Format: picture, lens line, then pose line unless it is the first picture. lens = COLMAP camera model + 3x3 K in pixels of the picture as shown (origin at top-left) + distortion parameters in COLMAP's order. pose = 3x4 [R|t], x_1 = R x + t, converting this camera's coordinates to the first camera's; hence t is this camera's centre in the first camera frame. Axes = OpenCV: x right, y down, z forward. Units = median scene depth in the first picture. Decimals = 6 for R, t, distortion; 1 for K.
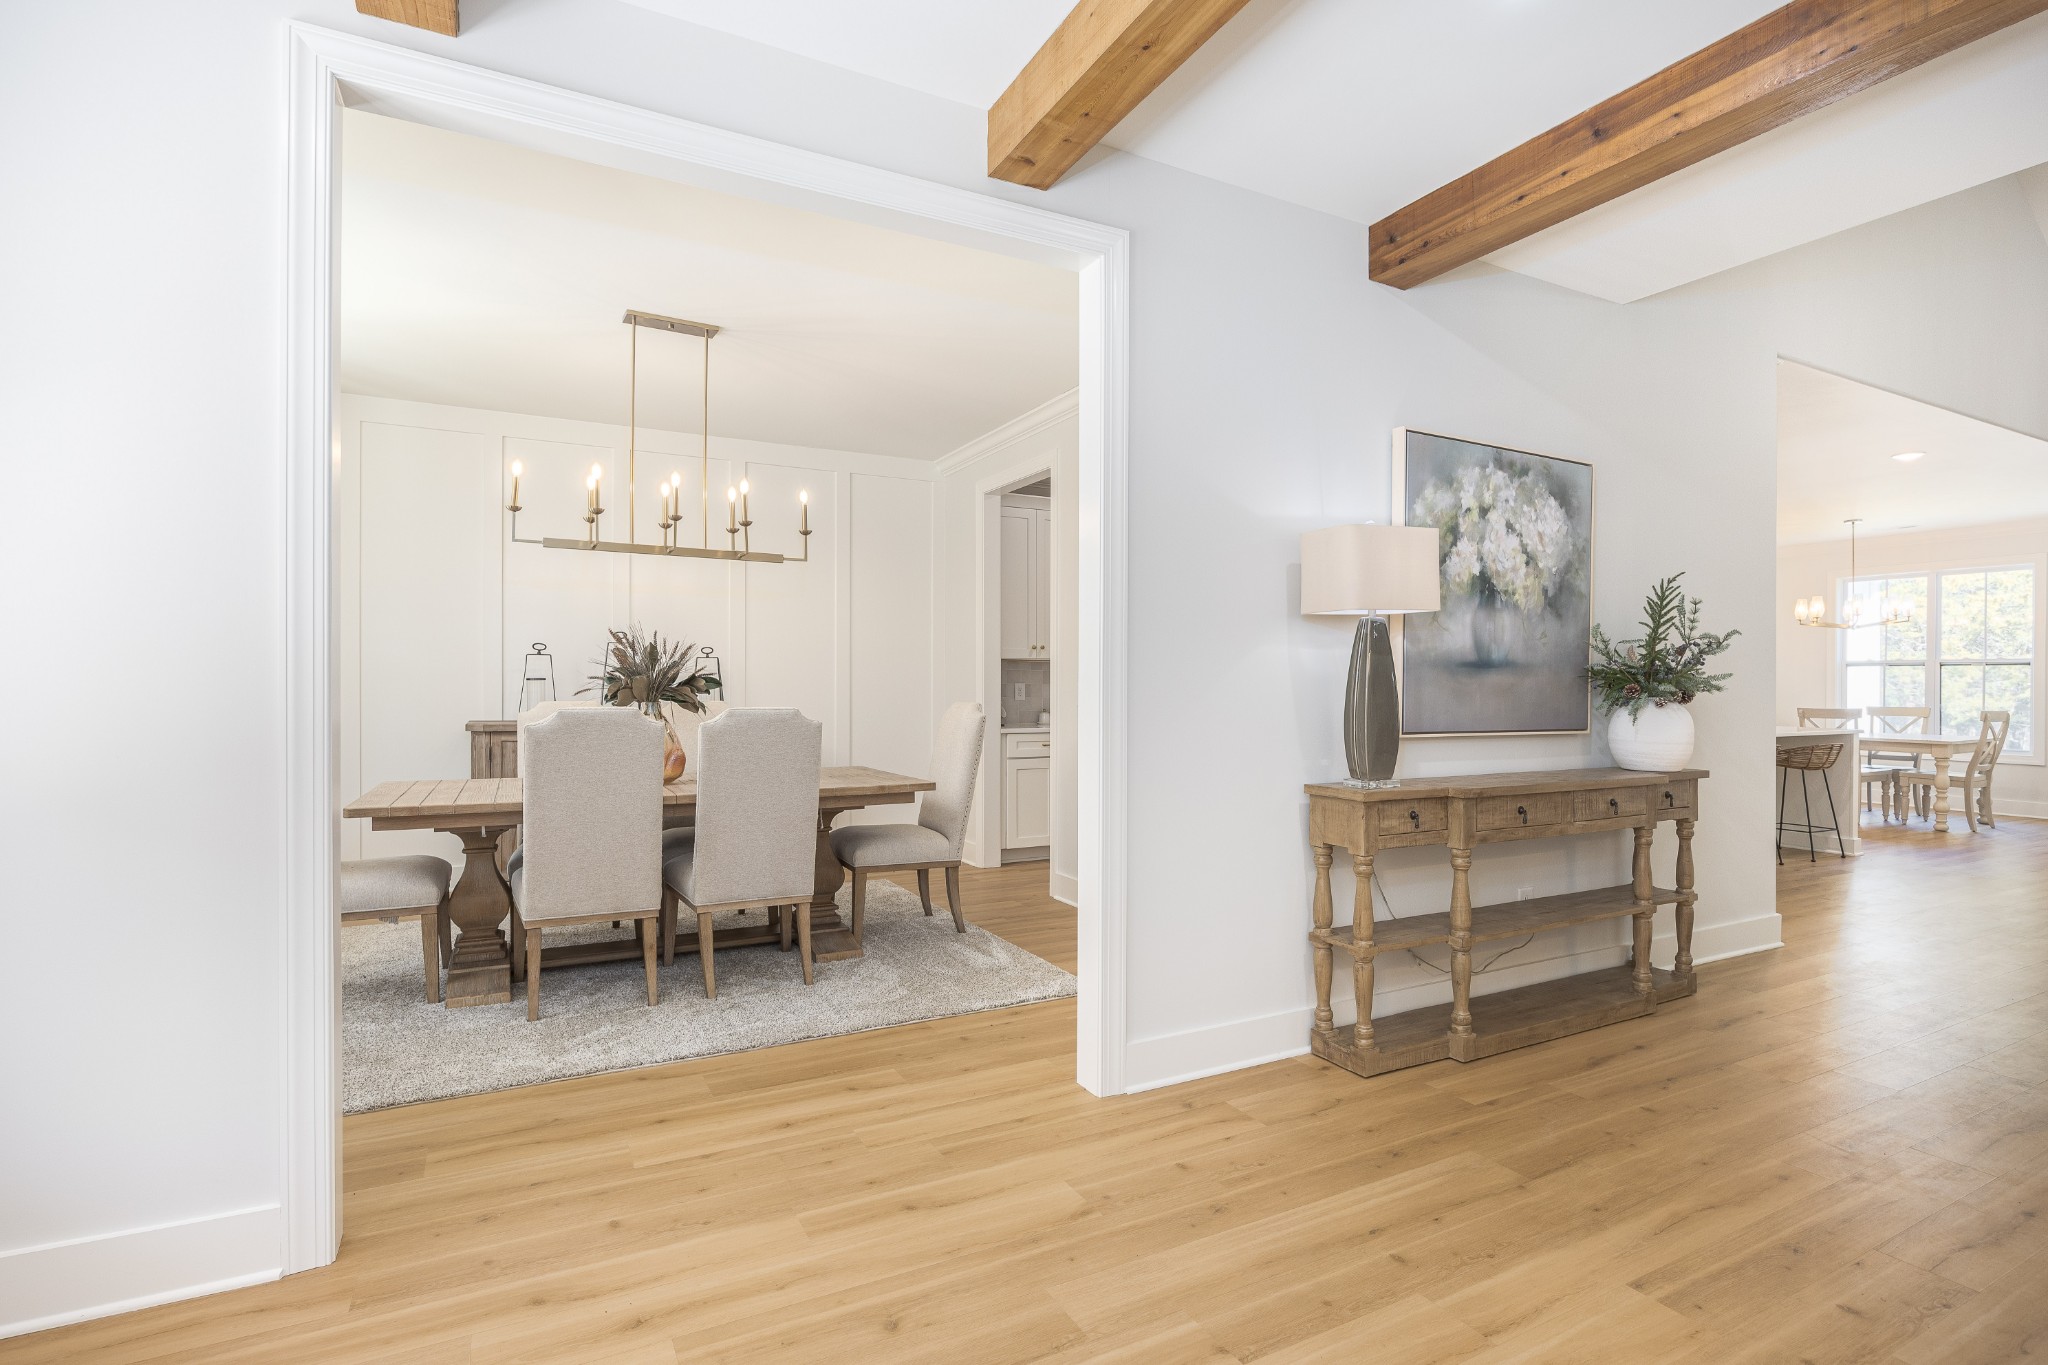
lens RADIAL K [[994.3, 0, 1024.4], [0, 994.3, 692.8], [0, 0, 1]] dist [-0.003116, 0.000077]
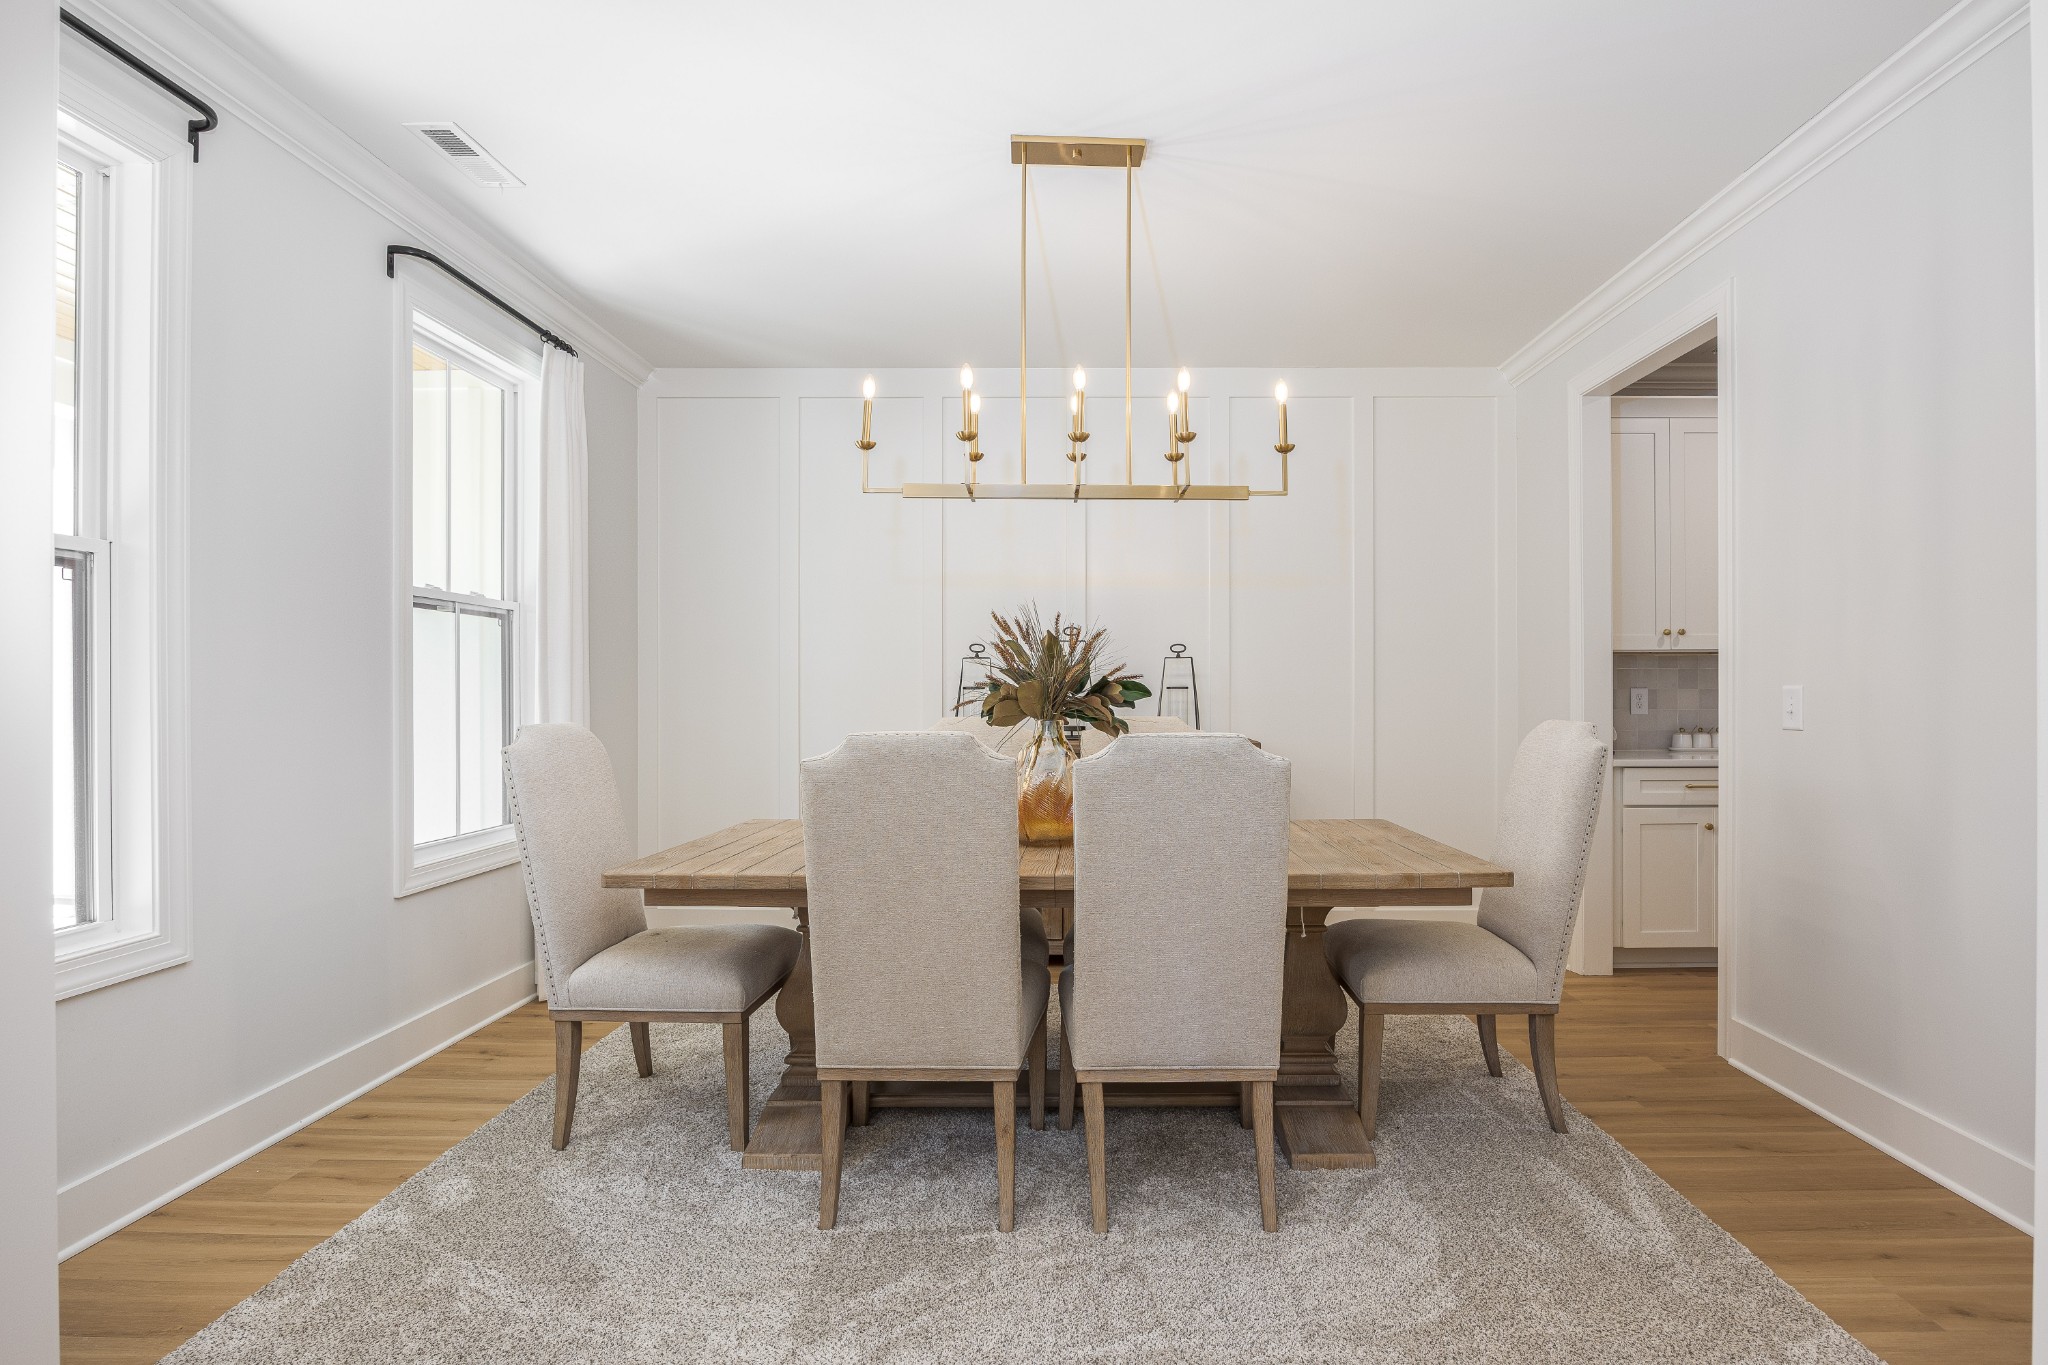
lens RADIAL K [[1153.6, 0, 1018.8], [0, 1153.6, 701.4], [0, 0, 1]] dist [-0.017116, 0.000513]
pose [[0.885928, -0.002598, -0.463816, -0.034506], [0.002378, 0.999997, -0.001059, -0.002183], [0.463817, -0.000165, 0.885931, 0.300689]]
